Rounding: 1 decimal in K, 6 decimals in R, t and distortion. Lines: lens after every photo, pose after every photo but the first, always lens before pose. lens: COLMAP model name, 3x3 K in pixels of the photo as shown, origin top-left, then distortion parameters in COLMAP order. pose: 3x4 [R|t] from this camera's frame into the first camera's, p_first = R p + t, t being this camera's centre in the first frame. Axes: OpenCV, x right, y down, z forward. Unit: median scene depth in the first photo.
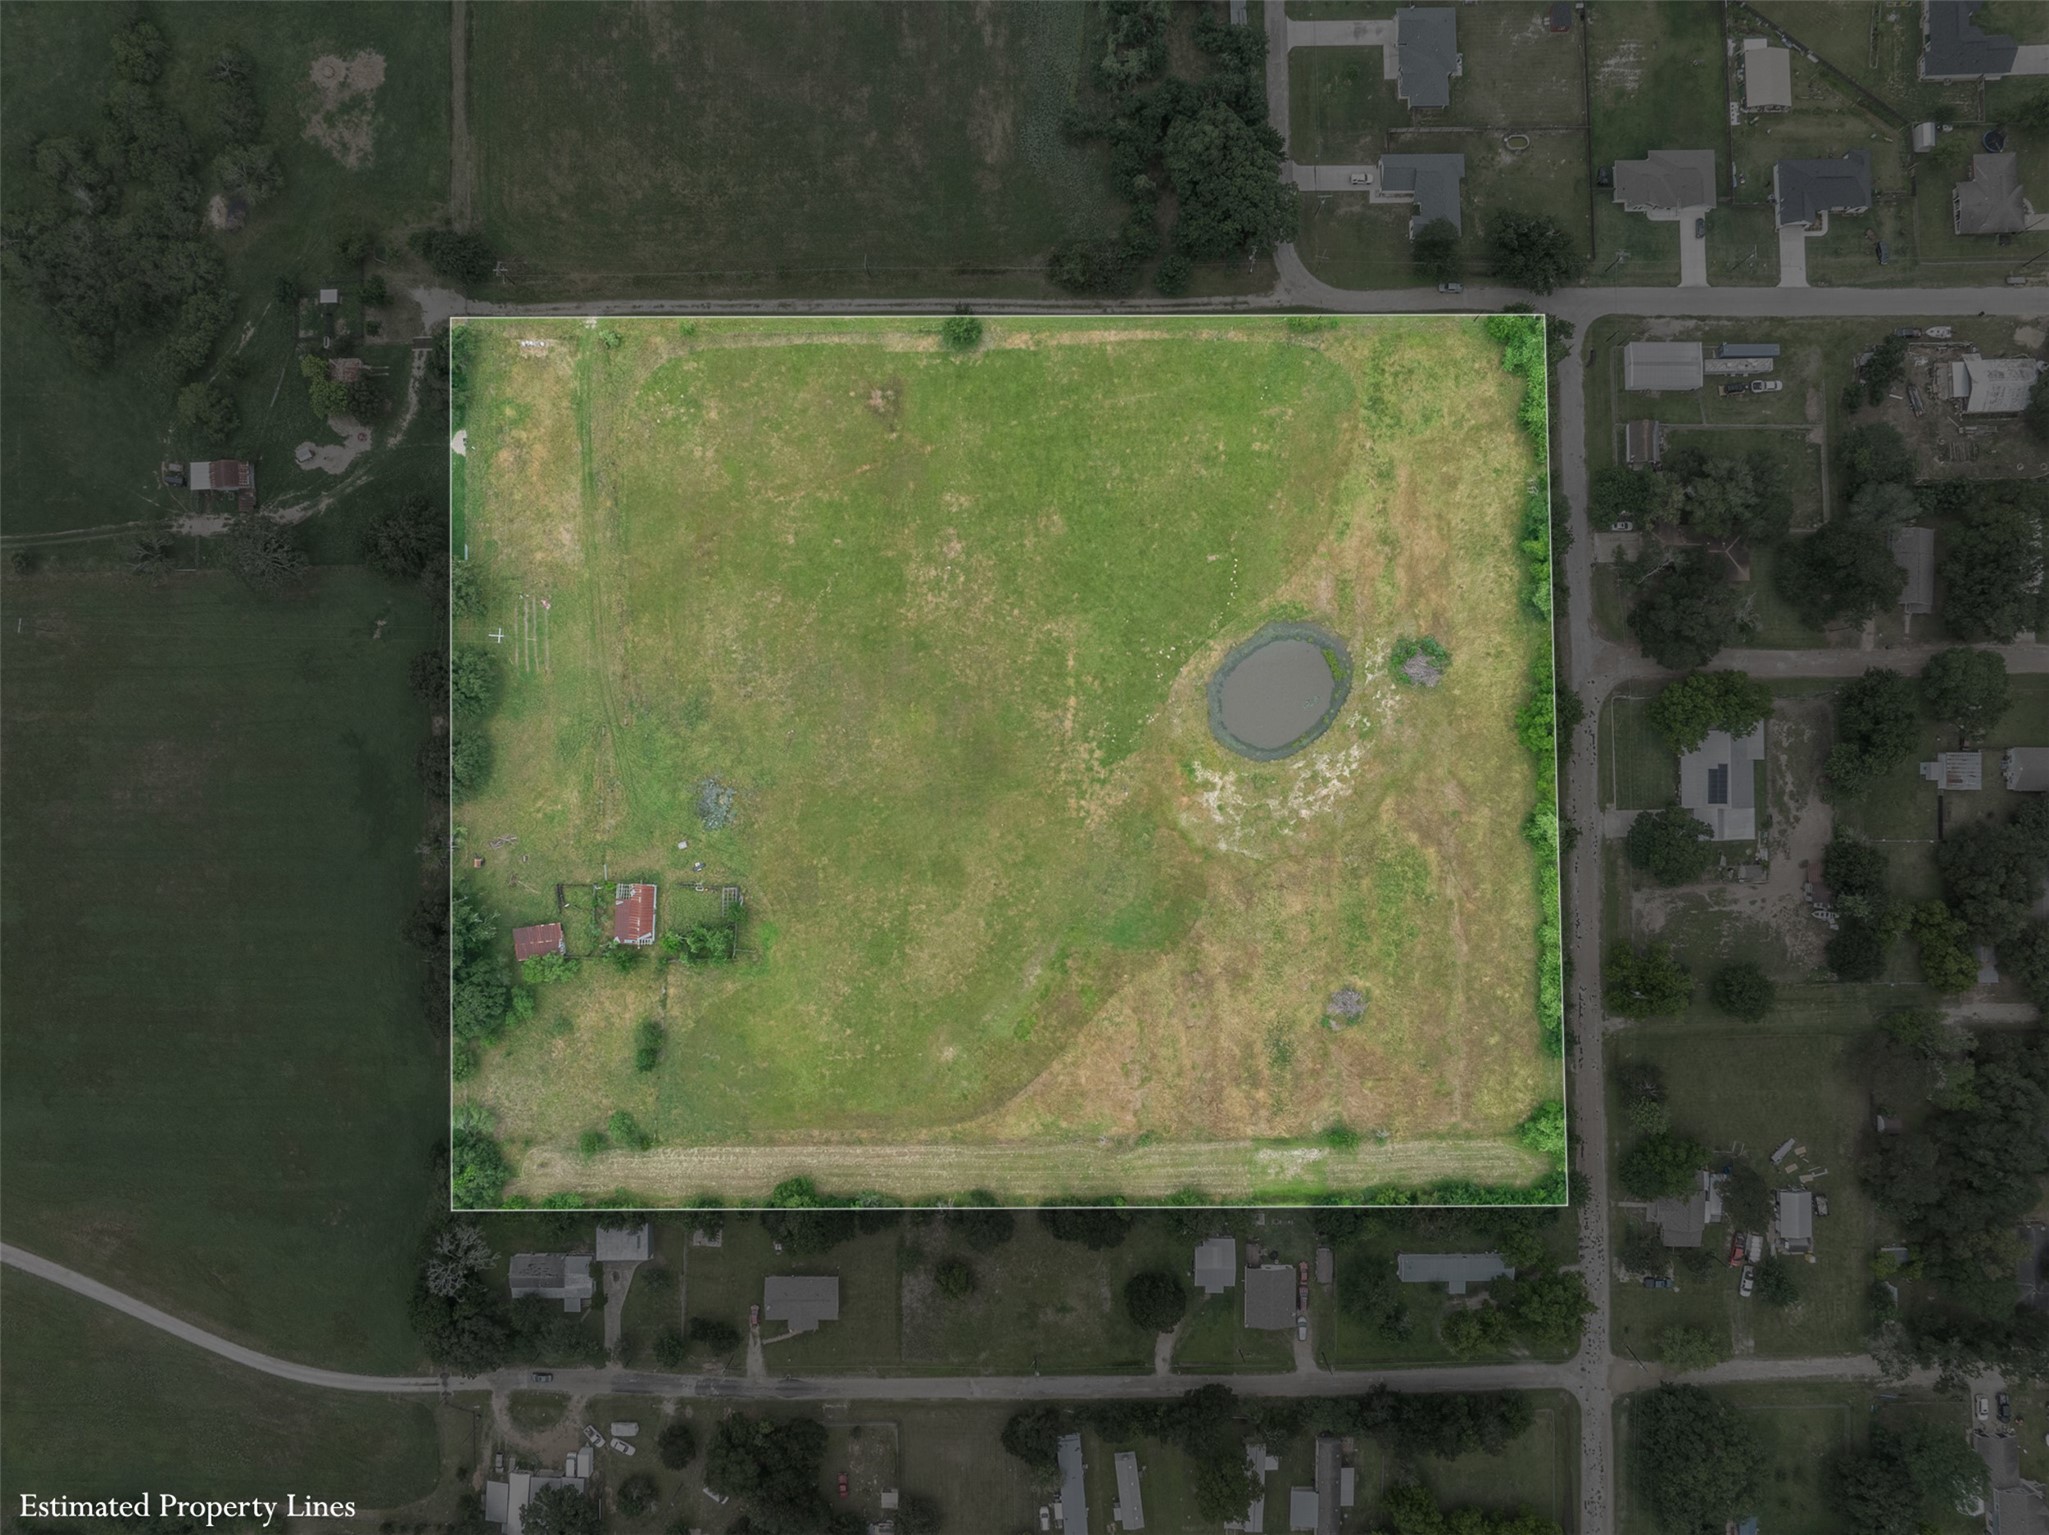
lens RADIAL K [[1434.5, 0, 1032.9], [0, 1434.5, 763.2], [0, 0, 1]] dist [-0.047778, -0.004437]
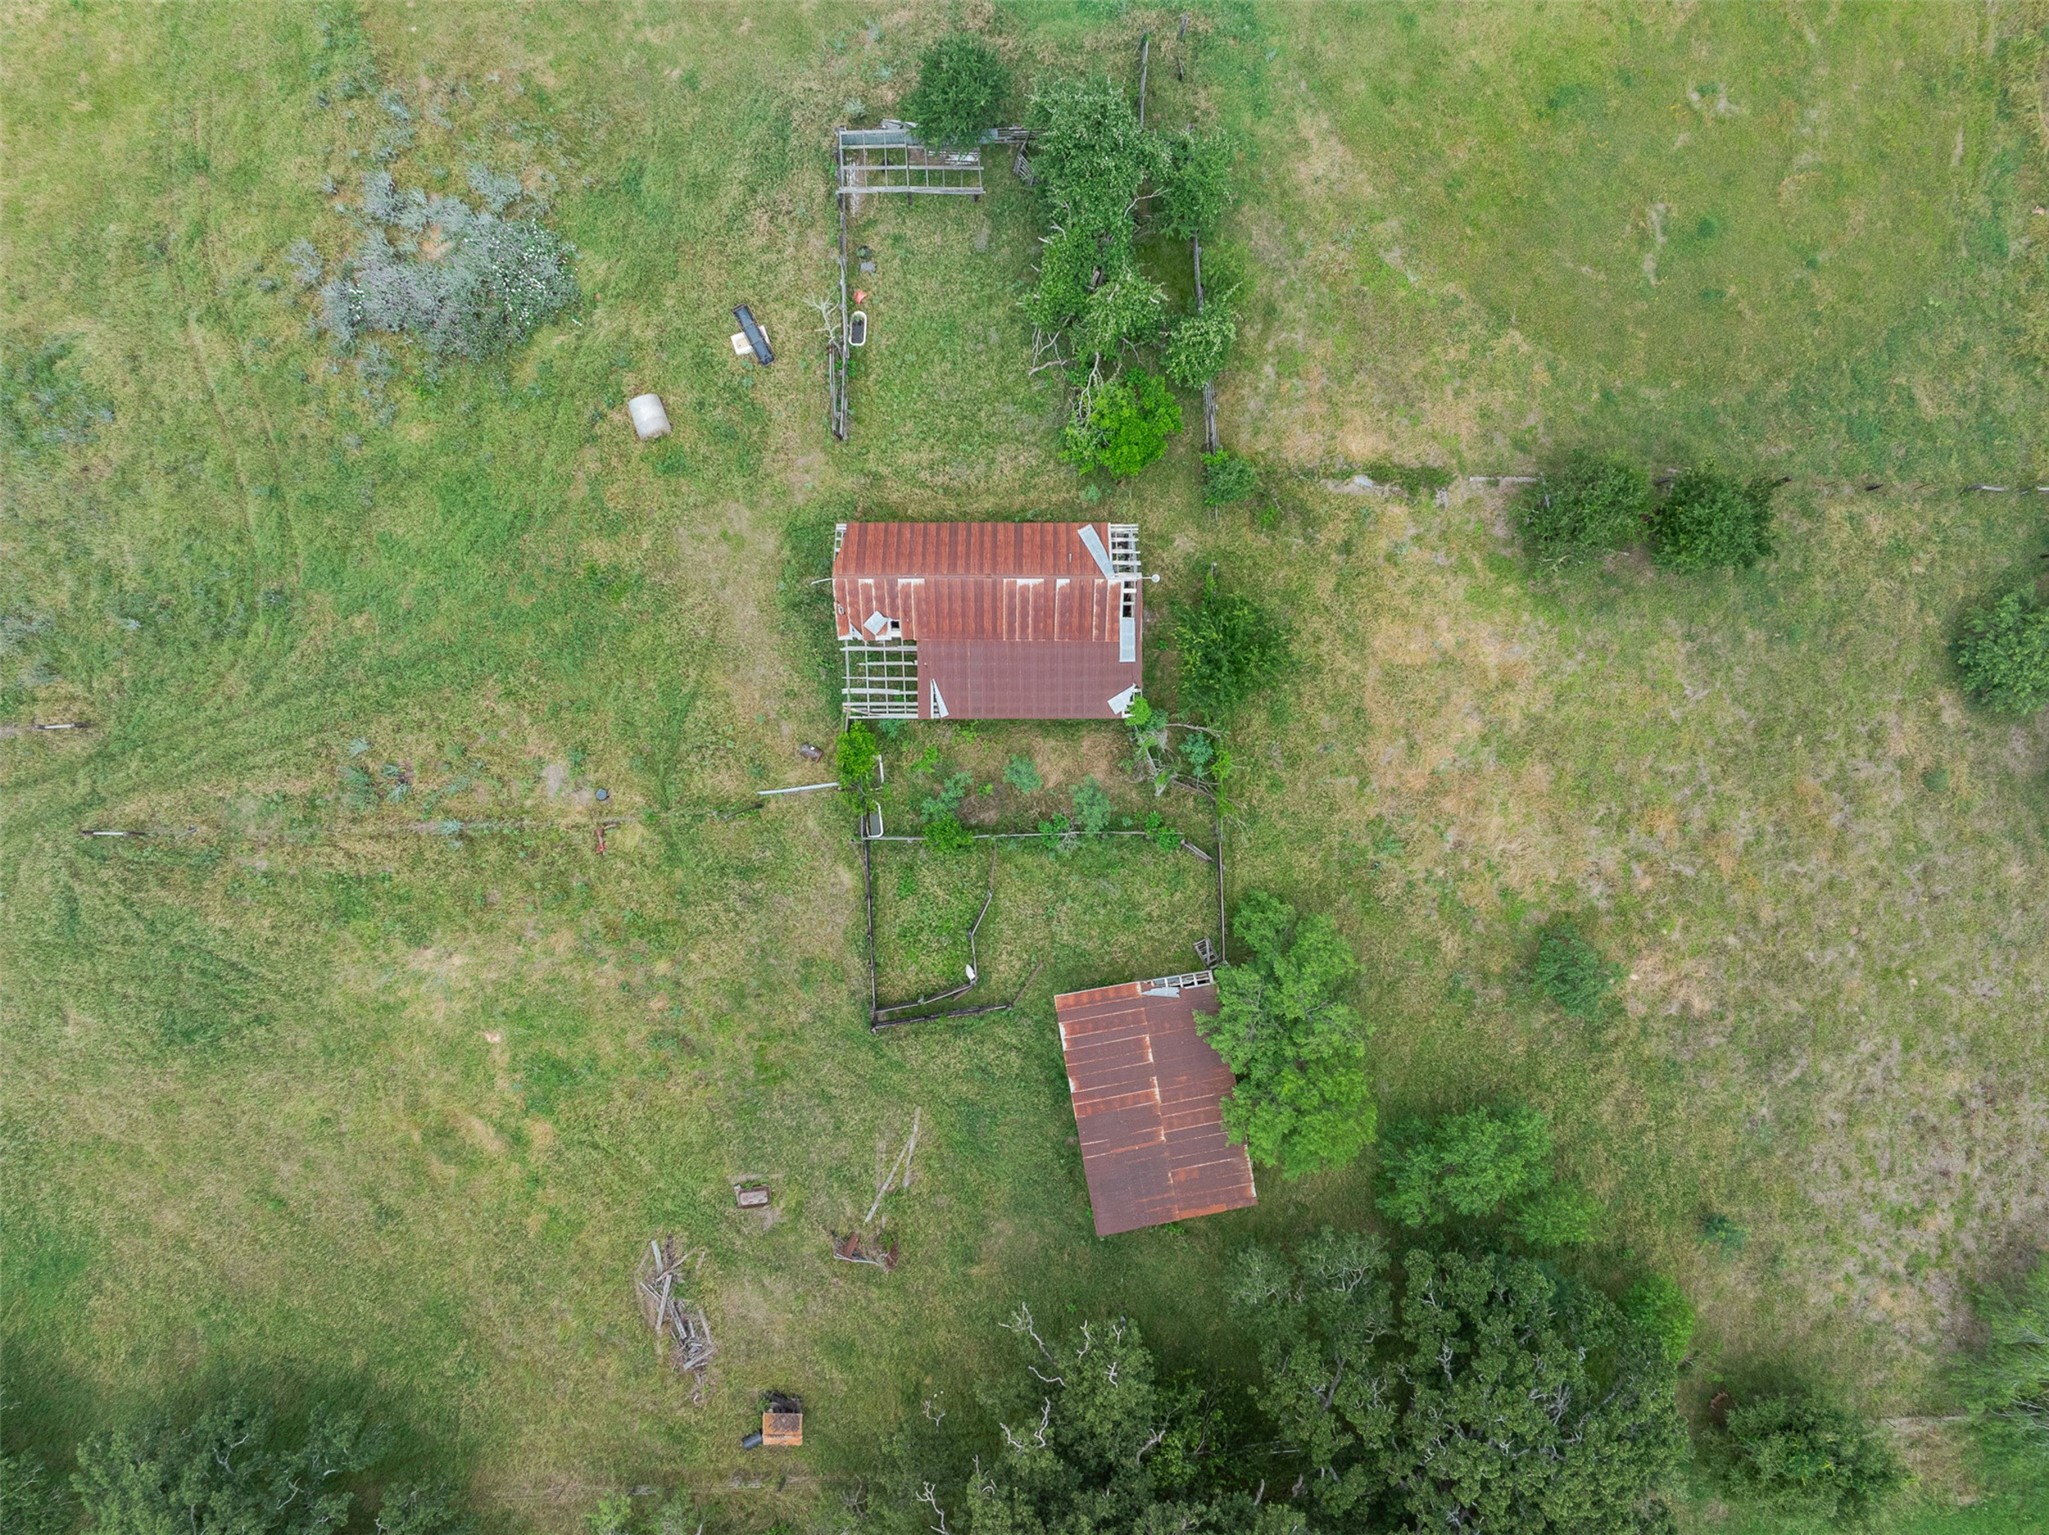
lens RADIAL K [[1434.5, 0, 1032.9], [0, 1434.5, 763.2], [0, 0, 1]] dist [-0.047778, -0.004437]
pose [[-0.047803, -0.998192, 0.036434, -0.304873], [0.998723, -0.047169, 0.018089, 0.106336], [-0.016338, 0.037252, 0.999172, 0.796167]]
